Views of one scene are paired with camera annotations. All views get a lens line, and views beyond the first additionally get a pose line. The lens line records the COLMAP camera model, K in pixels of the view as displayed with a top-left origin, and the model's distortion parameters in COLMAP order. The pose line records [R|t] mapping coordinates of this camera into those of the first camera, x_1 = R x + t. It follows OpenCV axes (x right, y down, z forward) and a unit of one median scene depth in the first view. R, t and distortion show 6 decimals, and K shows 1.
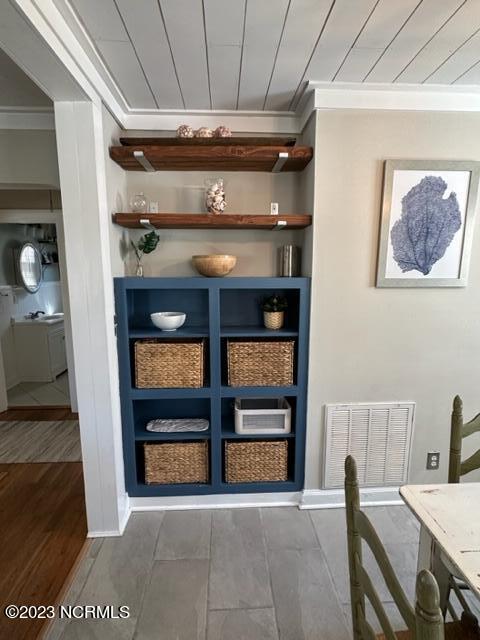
lens RADIAL K [[315.6, 0, 239.2], [0, 315.6, 320.0], [0, 0, 1]] dist [-0.004842, 0.003734]
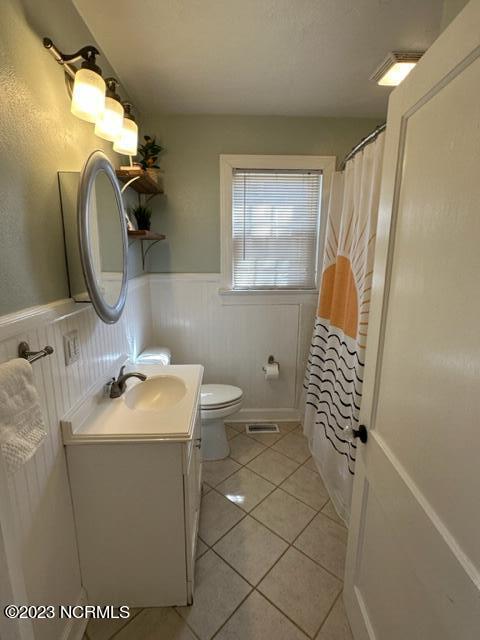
lens RADIAL K [[315.6, 0, 237.5], [0, 315.6, 321.4], [0, 0, 1]] dist [-0.004842, 0.003734]
pose [[0.999901, 0.004753, -0.013265, -1.207265], [-0.004044, 0.998588, 0.052960, -0.238021], [0.013498, -0.052901, 0.998509, 1.560297]]
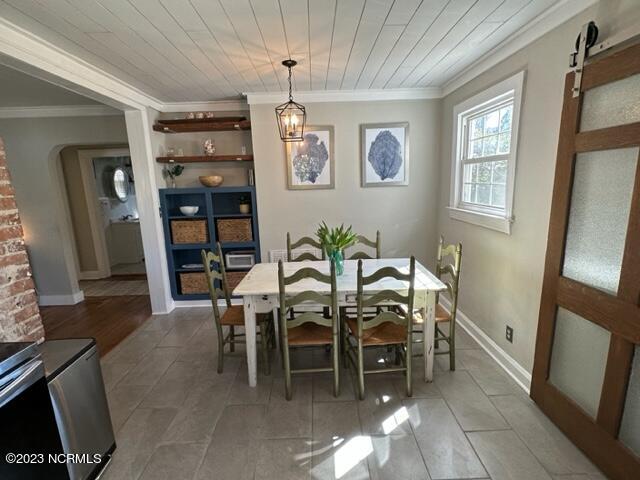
lens RADIAL K [[315.6, 0, 321.5], [0, 315.6, 242.6], [0, 0, 1]] dist [-0.004842, 0.003734]
pose [[0.999176, -0.023792, -0.032895, 0.669832], [0.025043, 0.998958, 0.038147, 0.152394], [0.031953, -0.038940, 0.998731, -0.958024]]
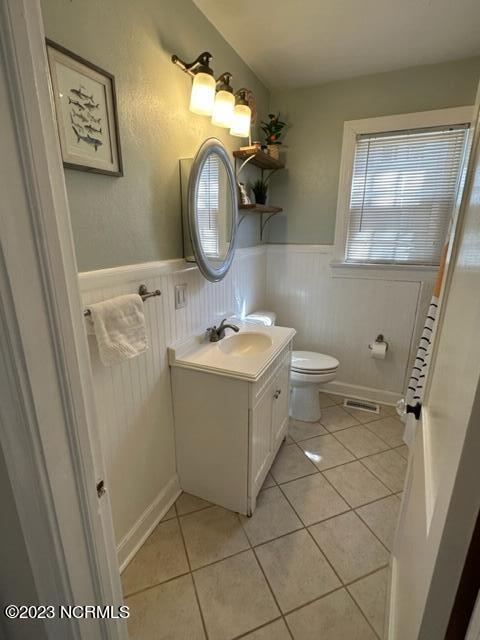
lens RADIAL K [[315.6, 0, 239.1], [0, 315.6, 321.2], [0, 0, 1]] dist [-0.004842, 0.003734]
pose [[0.890416, 0.128774, -0.436551, -1.034912], [-0.072321, 0.986985, 0.143631, -0.215839], [0.449365, -0.096319, 0.888140, 1.502536]]
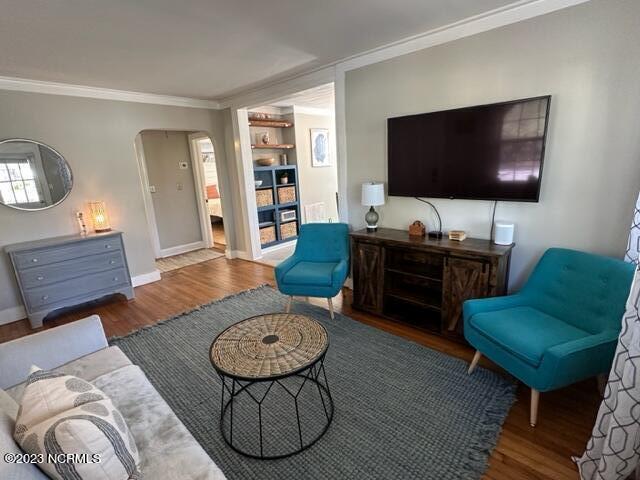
lens RADIAL K [[315.6, 0, 318.5], [0, 315.6, 240.2], [0, 0, 1]] dist [-0.004842, 0.003734]
pose [[0.711563, -0.199728, 0.673637, -1.810650], [0.156982, 0.979703, 0.124654, 0.232580], [-0.684862, 0.017050, 0.728474, -1.362931]]
